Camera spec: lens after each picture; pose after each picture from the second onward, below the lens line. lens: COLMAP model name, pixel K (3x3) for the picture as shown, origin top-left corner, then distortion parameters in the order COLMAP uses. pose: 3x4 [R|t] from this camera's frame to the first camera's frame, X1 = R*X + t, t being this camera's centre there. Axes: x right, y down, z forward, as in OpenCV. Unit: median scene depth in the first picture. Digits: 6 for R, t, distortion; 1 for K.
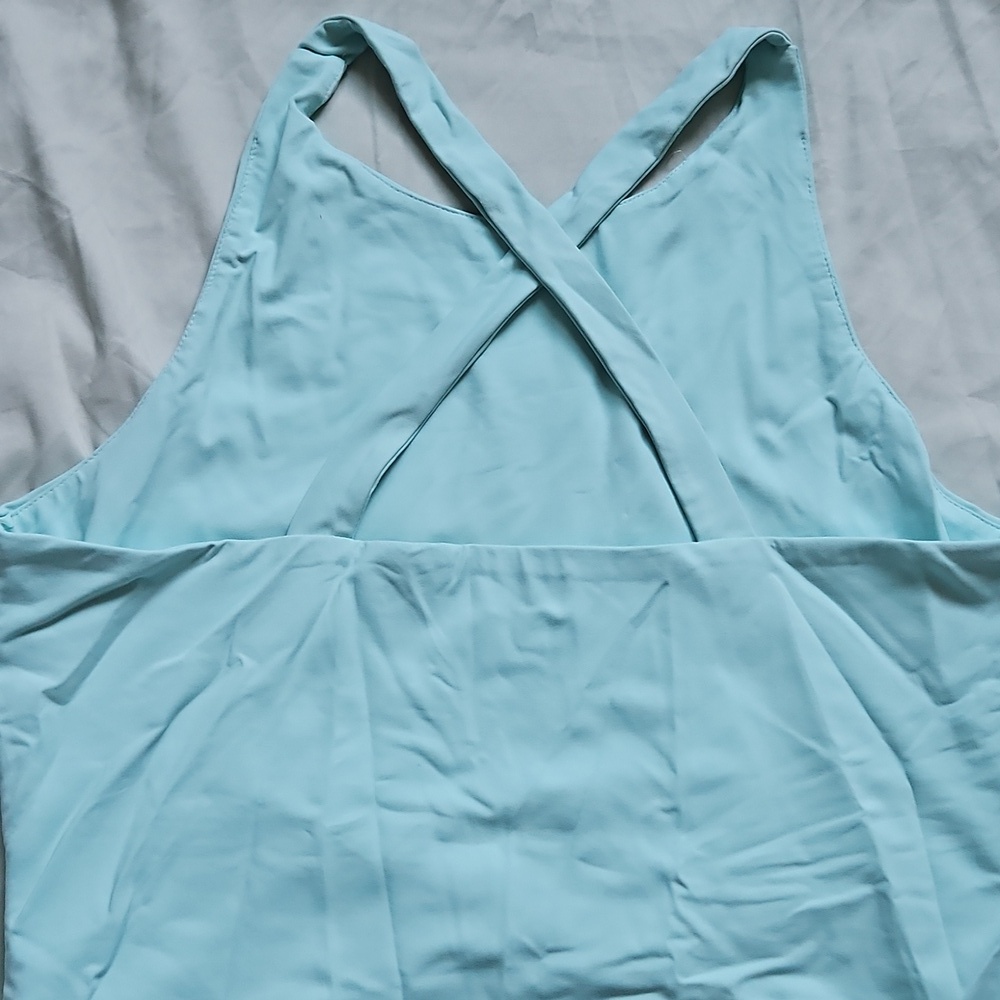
lens RADIAL K [[1595.4, 0, 500.0], [0, 1595.4, 500.0], [0, 0, 1]] dist [0.106047, -0.257126]
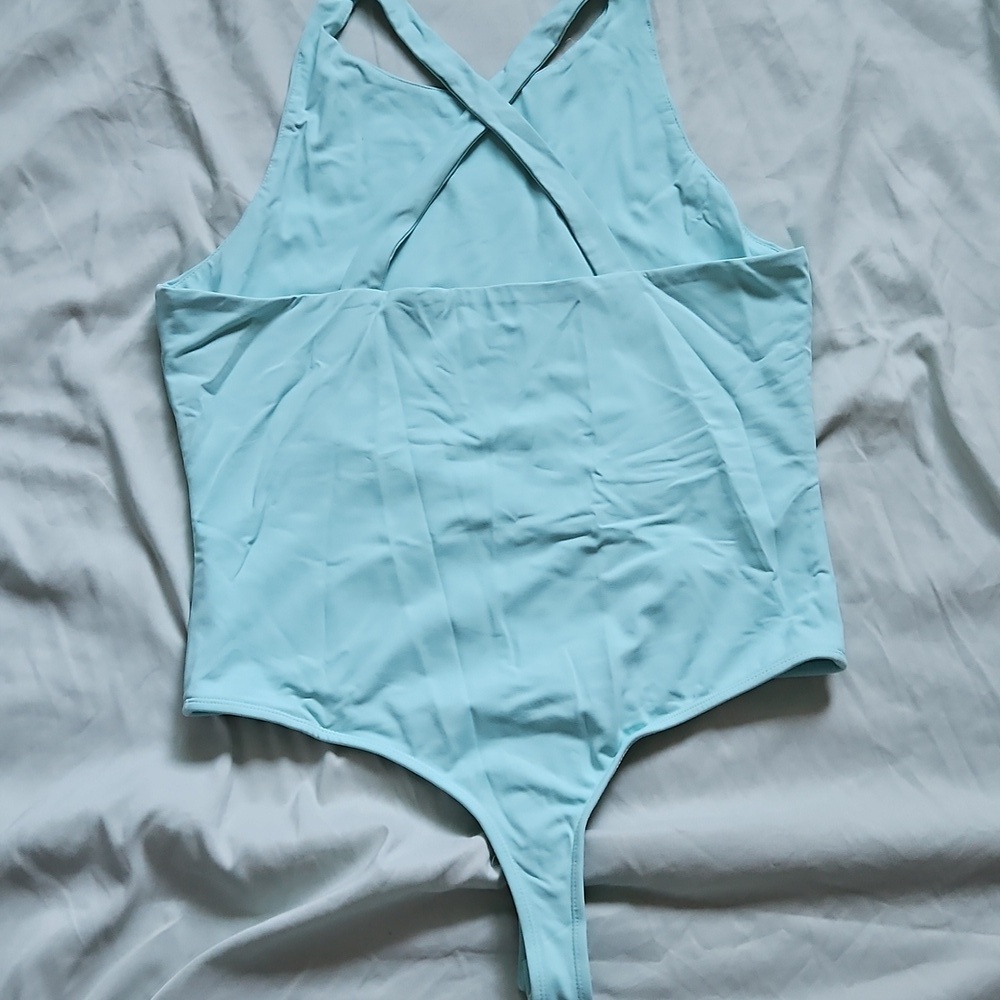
lens RADIAL K [[1595.4, 0, 500.0], [0, 1595.4, 500.0], [0, 0, 1]] dist [0.106047, -0.257126]
pose [[0.996517, -0.080994, -0.019869, 0.041588], [0.080317, 0.996231, -0.032763, 0.296823], [0.022448, 0.031053, 0.999266, -0.595277]]
